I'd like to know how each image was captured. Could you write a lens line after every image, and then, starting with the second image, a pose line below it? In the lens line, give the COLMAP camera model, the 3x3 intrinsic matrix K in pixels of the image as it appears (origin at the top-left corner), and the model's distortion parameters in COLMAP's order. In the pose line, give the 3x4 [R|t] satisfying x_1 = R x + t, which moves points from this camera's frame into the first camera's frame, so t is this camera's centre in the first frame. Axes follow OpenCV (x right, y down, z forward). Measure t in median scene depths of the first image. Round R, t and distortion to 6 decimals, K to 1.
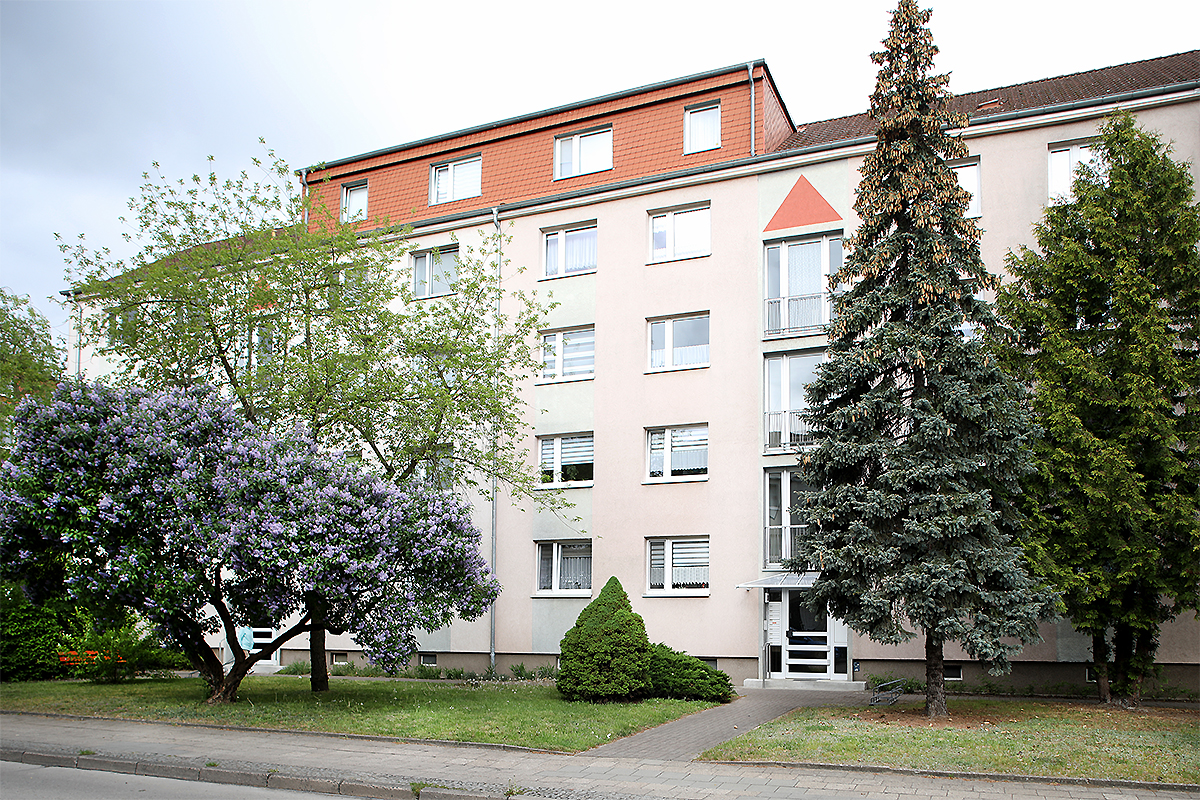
lens RADIAL K [[820.5, 0, 607.9], [0, 820.5, 394.3], [0, 0, 1]] dist [-0.031978, 0.017149]
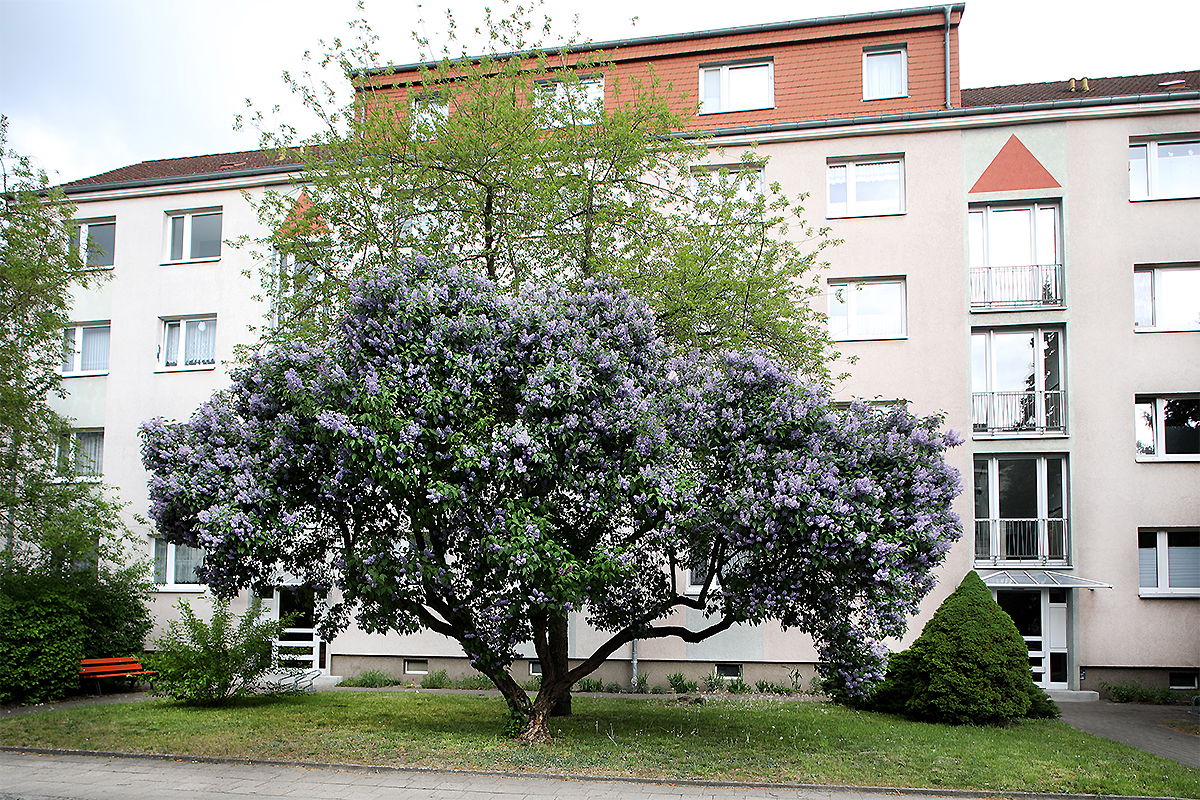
lens RADIAL K [[820.5, 0, 596.0], [0, 820.5, 410.2], [0, 0, 1]] dist [-0.031978, 0.017149]
pose [[0.980929, 0.056040, 0.186111, -0.353280], [-0.059447, 0.998150, 0.012771, 0.050957], [-0.185051, -0.023591, 0.982446, 0.185276]]
